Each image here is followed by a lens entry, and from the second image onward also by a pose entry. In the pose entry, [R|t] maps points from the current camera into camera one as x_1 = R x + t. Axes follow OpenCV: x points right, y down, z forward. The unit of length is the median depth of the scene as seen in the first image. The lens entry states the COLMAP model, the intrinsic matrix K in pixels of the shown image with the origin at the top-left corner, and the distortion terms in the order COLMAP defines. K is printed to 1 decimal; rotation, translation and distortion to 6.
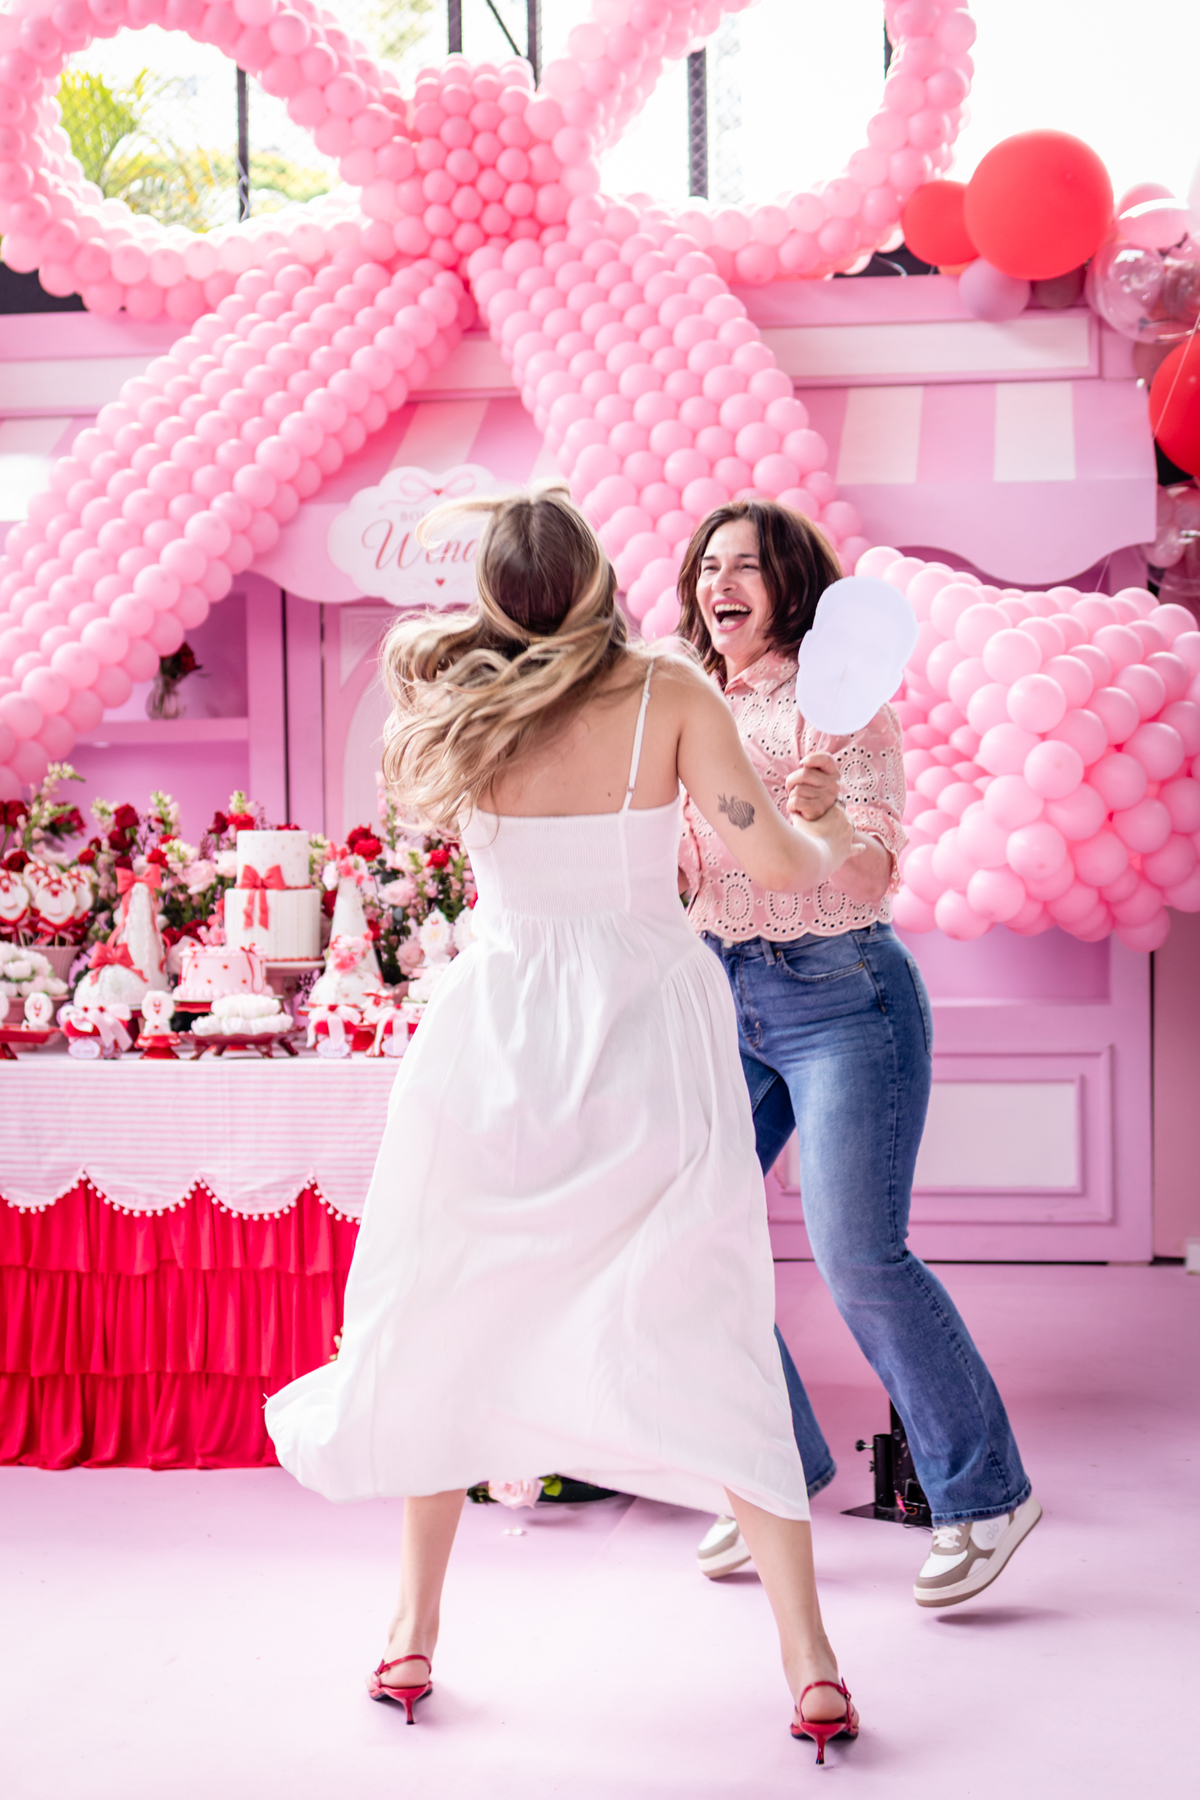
lens RADIAL K [[2796.0, 0, 596.9], [0, 2796.0, 868.7], [0, 0, 1]] dist [0.029556, 0.002047]
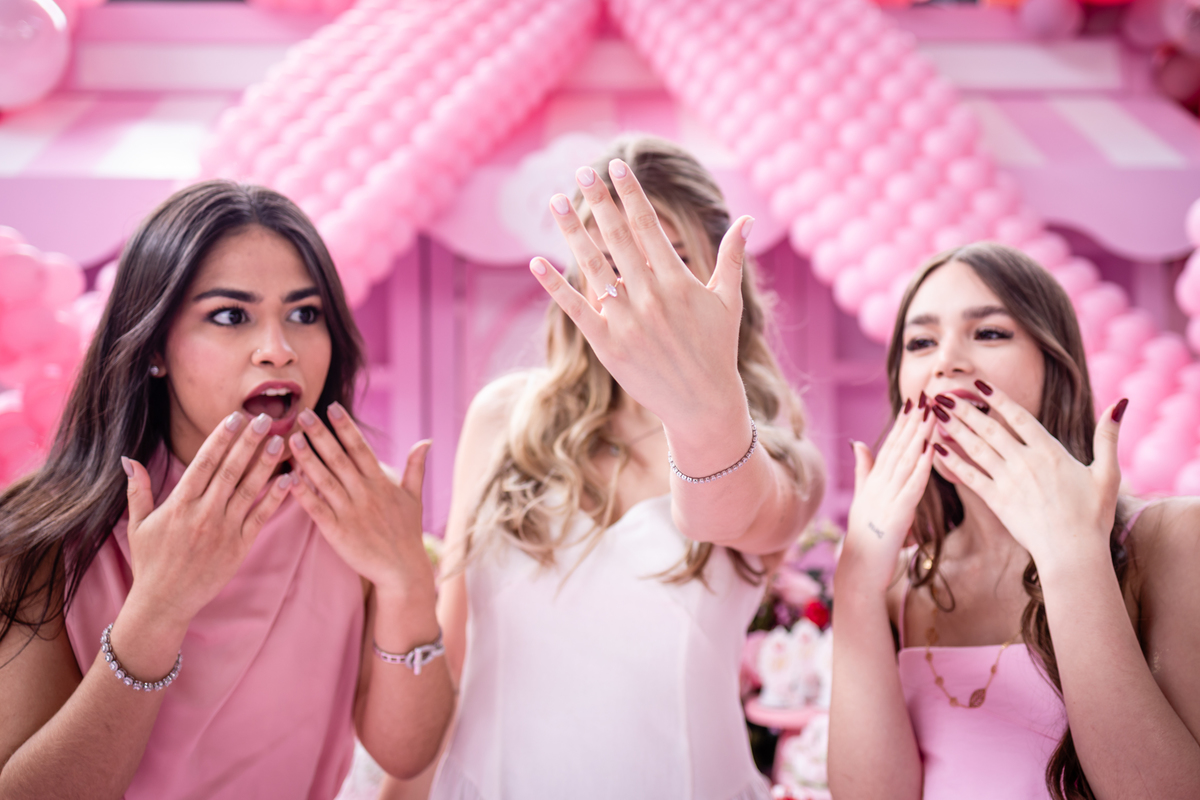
lens RADIAL K [[1213.3, 0, 650.1], [0, 1213.3, 400.3], [0, 0, 1]] dist [0.046332, -0.018265]
pose [[0.982333, 0.003741, 0.187104, -0.123513], [-0.000350, 0.999835, -0.018155, -0.034601], [-0.187141, 0.017769, 0.982172, 0.535557]]
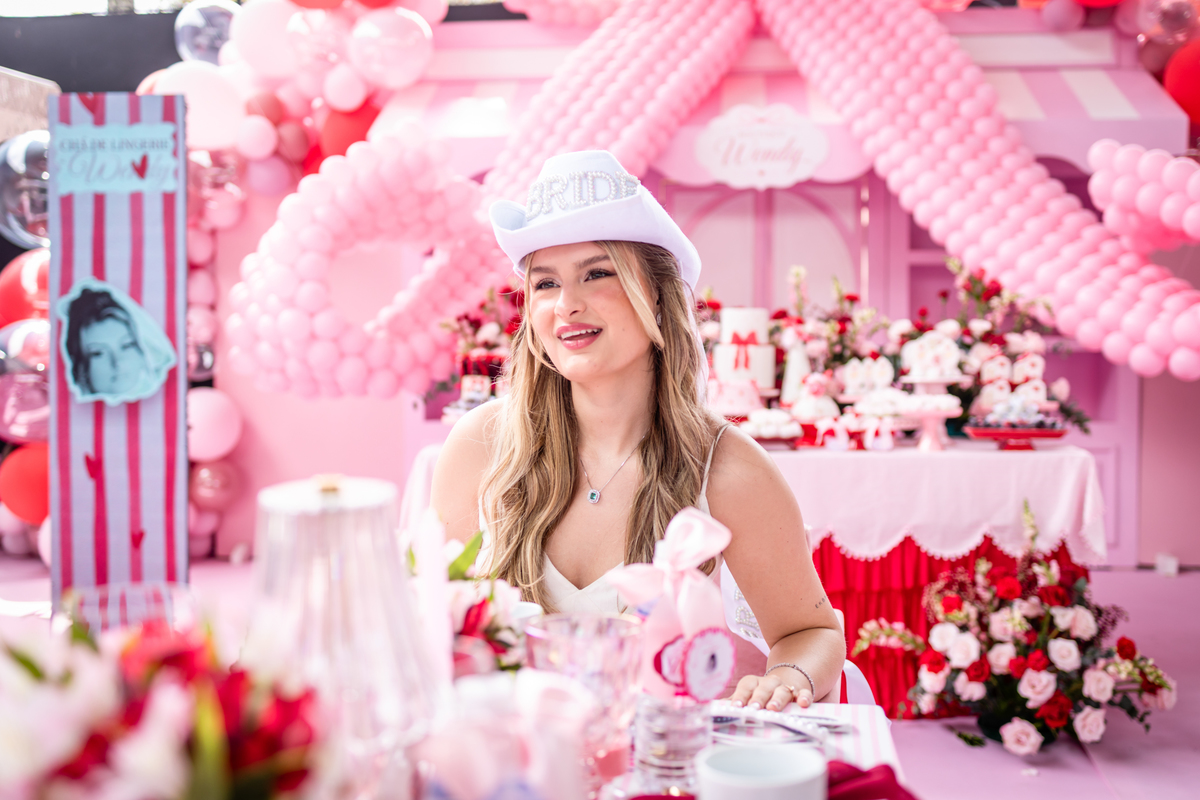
lens RADIAL K [[1279.2, 0, 605.8], [0, 1279.2, 370.2], [0, 0, 1]] dist [0.003027, 0.015029]
pose [[0.998284, 0.009449, 0.057783, -0.190986], [-0.009807, 0.999934, 0.005911, 0.014160], [-0.057723, -0.006467, 0.998312, 0.219480]]
